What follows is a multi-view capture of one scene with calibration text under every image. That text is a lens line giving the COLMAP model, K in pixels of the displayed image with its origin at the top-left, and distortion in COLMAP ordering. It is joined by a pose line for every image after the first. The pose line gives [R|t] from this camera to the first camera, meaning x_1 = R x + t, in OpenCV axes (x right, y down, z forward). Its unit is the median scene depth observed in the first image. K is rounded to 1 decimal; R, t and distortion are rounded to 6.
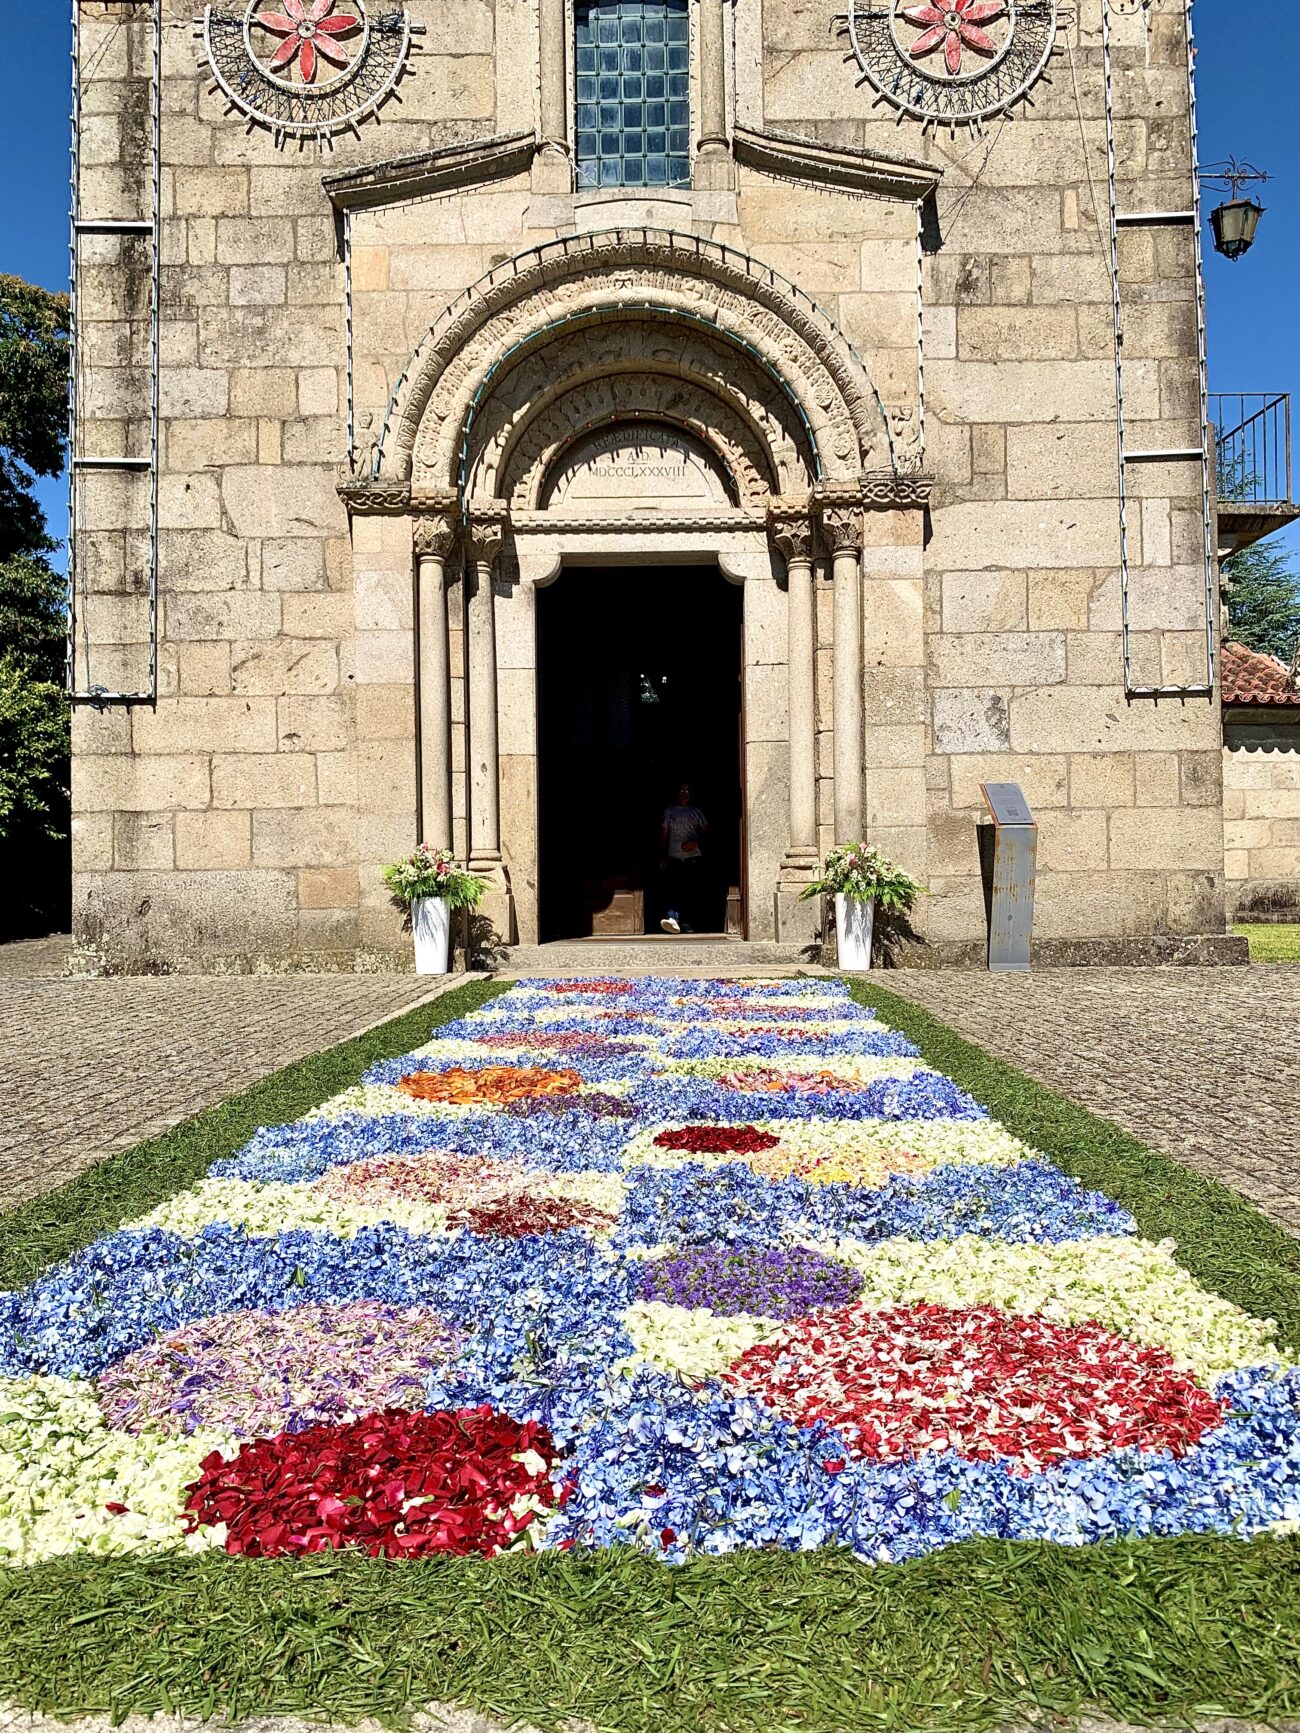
lens RADIAL K [[1302.5, 0, 647.8], [0, 1302.5, 842.0], [0, 0, 1]] dist [0.005923, -0.000223]
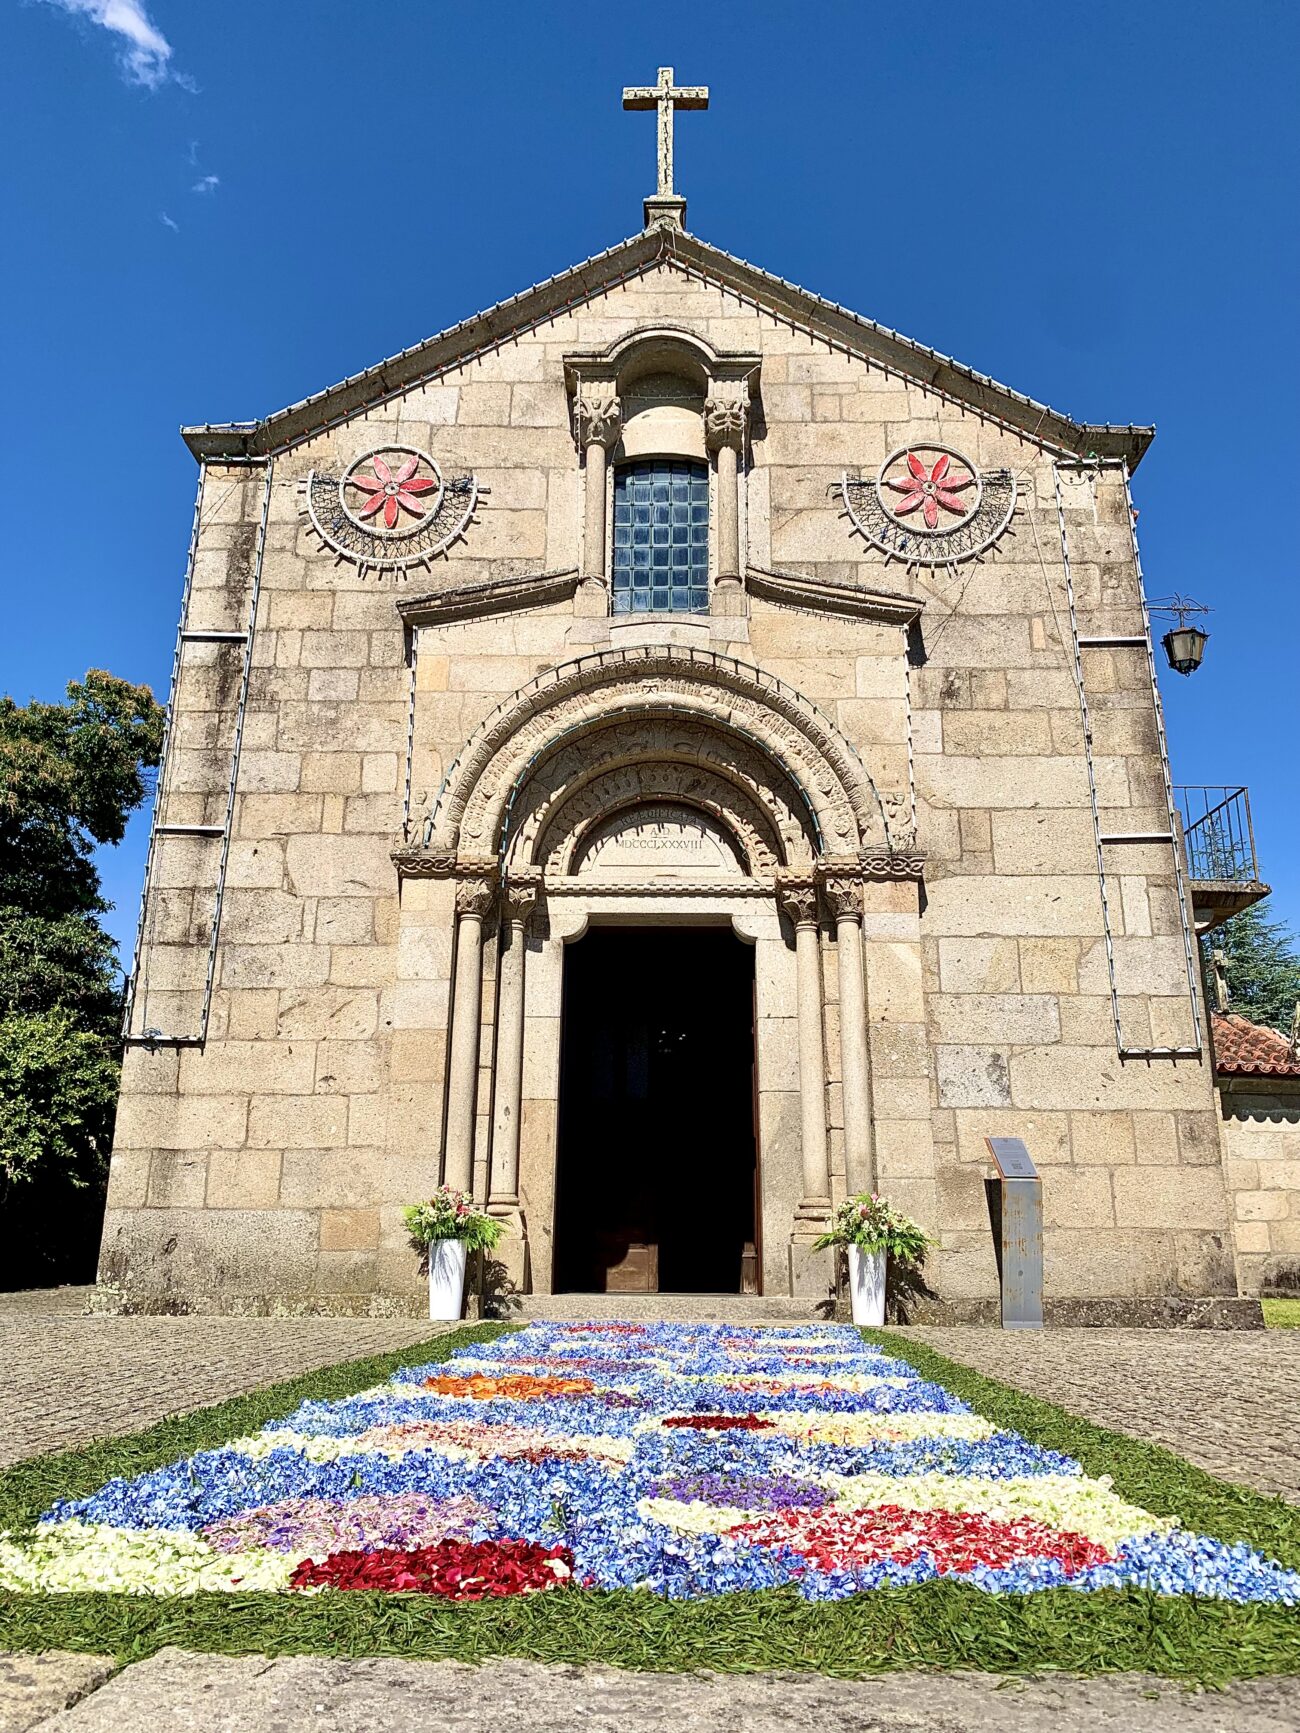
lens RADIAL K [[1332.2, 0, 646.4], [0, 1332.2, 844.5], [0, 0, 1]] dist [0.138100, -0.322007]
pose [[0.999701, 0.015943, -0.018517, 0.002056], [-0.020483, 0.959983, -0.279310, 0.035782], [0.013323, 0.279605, 0.960023, -0.099500]]
